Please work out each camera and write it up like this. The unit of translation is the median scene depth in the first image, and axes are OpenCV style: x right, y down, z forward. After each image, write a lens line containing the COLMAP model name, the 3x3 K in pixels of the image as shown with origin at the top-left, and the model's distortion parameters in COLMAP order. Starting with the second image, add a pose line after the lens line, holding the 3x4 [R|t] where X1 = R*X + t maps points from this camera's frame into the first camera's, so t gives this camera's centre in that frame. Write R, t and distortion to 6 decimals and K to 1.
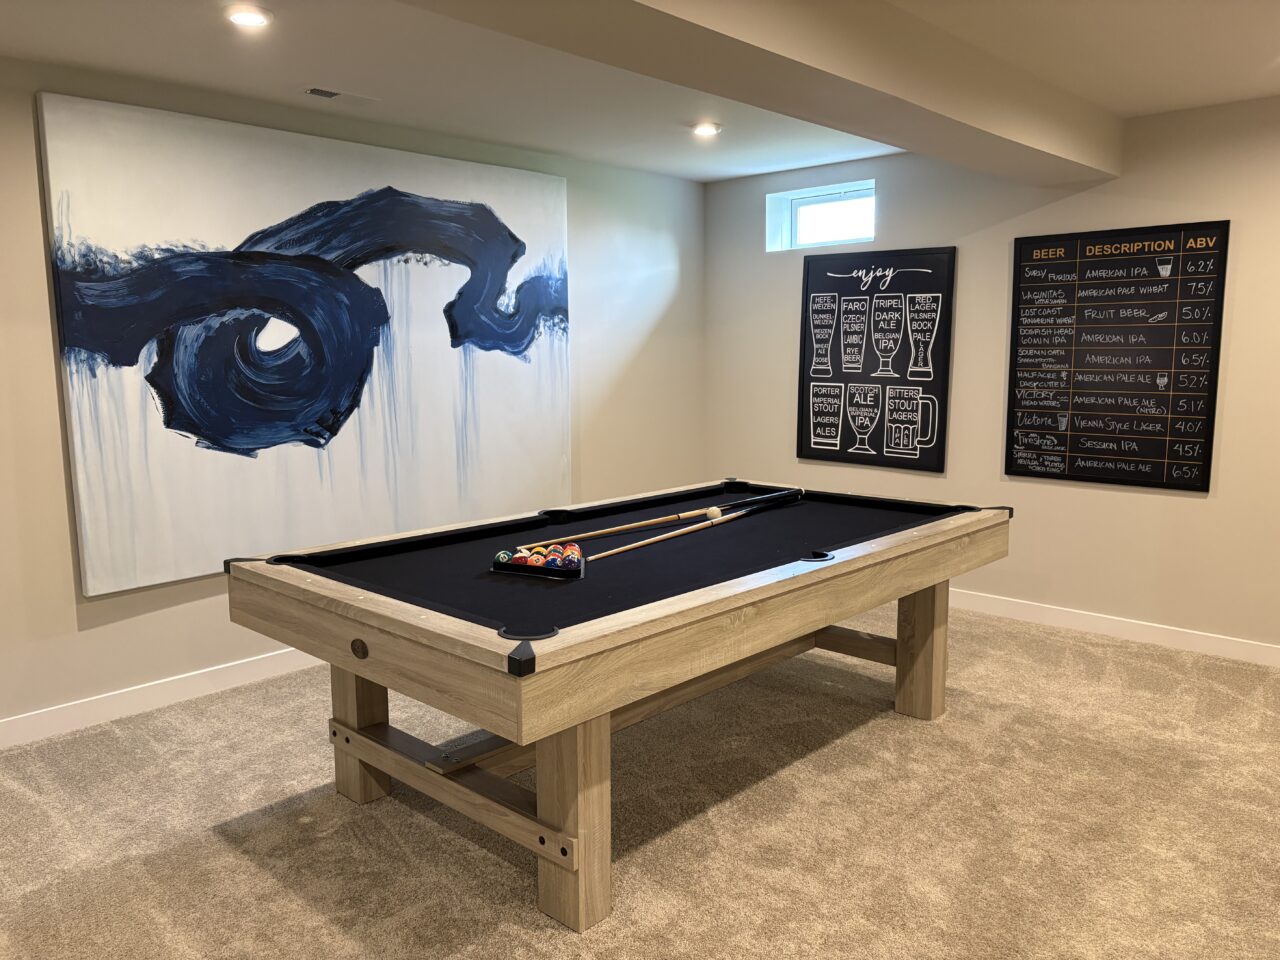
lens RADIAL K [[979.6, 0, 653.7], [0, 979.6, 488.4], [0, 0, 1]] dist [0.044050, -0.037491]
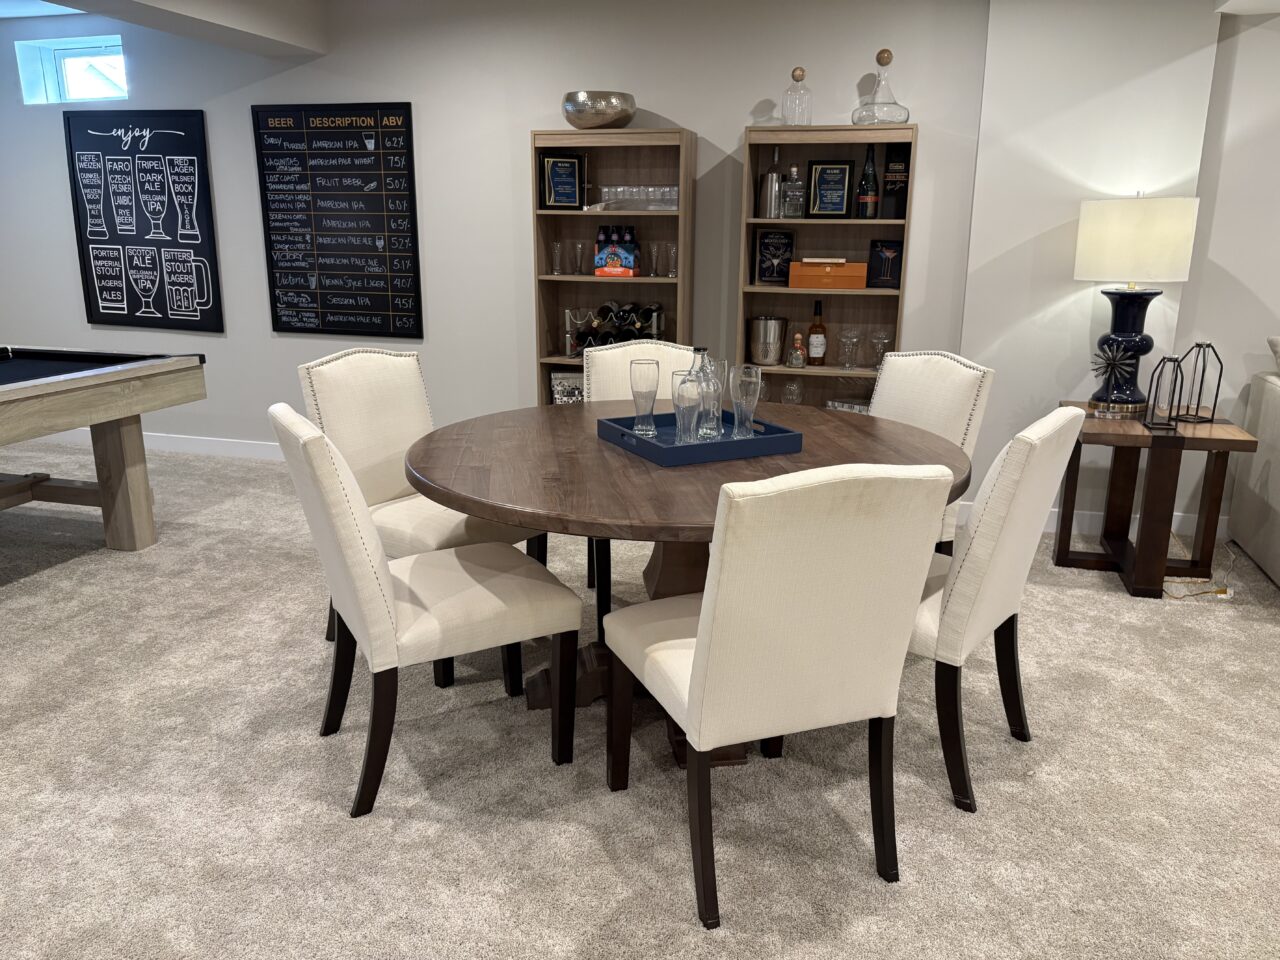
lens RADIAL K [[979.6, 0, 631.7], [0, 979.6, 478.4], [0, 0, 1]] dist [0.044050, -0.037491]
pose [[0.896824, -0.097714, 0.431460, 0.244054], [0.050512, 0.991541, 0.119565, 0.040104], [-0.439494, -0.085435, 0.894174, -0.178112]]
